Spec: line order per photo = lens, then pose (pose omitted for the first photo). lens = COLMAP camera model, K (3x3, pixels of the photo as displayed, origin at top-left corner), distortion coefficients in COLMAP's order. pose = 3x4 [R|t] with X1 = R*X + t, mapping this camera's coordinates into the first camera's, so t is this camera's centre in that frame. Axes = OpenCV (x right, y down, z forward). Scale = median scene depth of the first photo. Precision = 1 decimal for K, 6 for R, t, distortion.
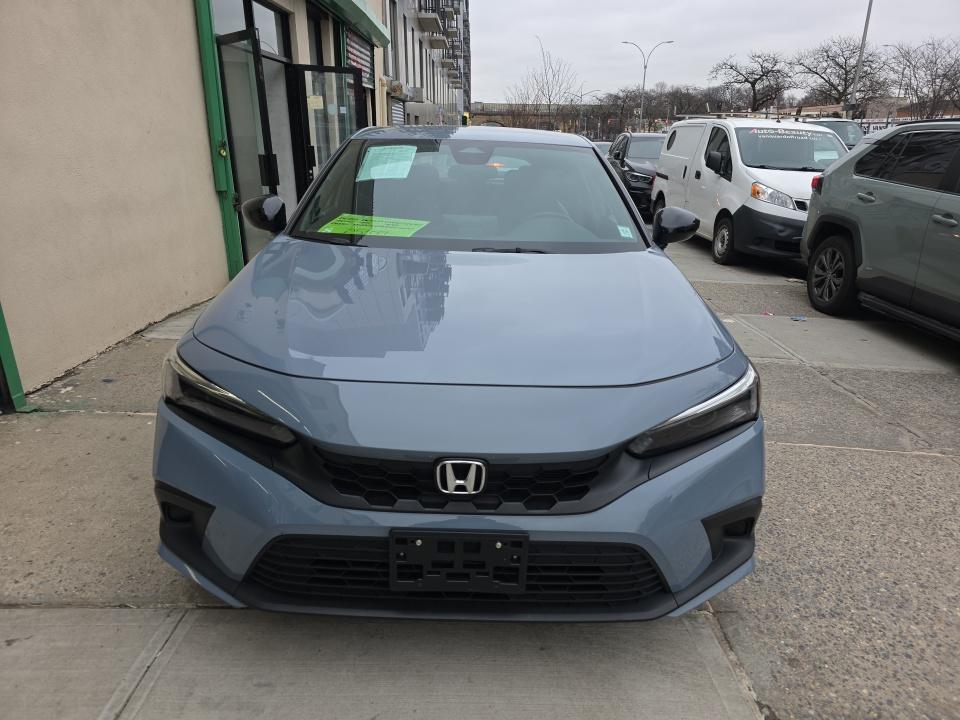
lens RADIAL K [[645.6, 0, 482.0], [0, 645.6, 365.3], [0, 0, 1]] dist [0.026205, -0.006852]
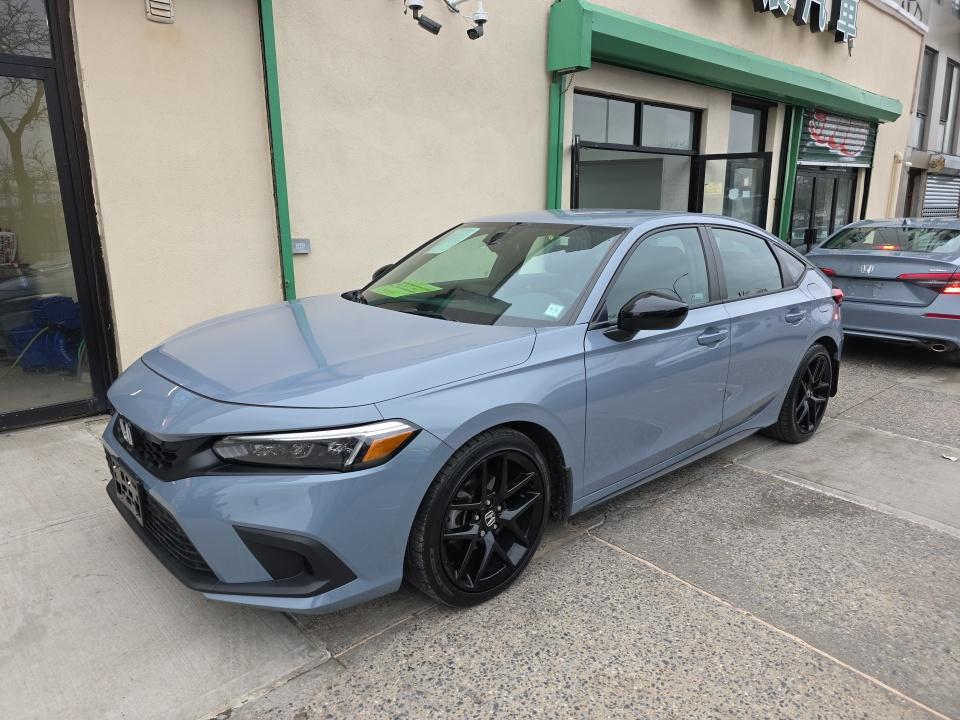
lens RADIAL K [[645.6, 0, 483.1], [0, 645.6, 360.0], [0, 0, 1]] dist [0.026205, -0.006852]
pose [[0.668915, 0.144006, -0.729256, 0.172537], [-0.235920, 0.971462, -0.024564, -0.016730], [0.704907, 0.188477, 0.683800, 0.051468]]
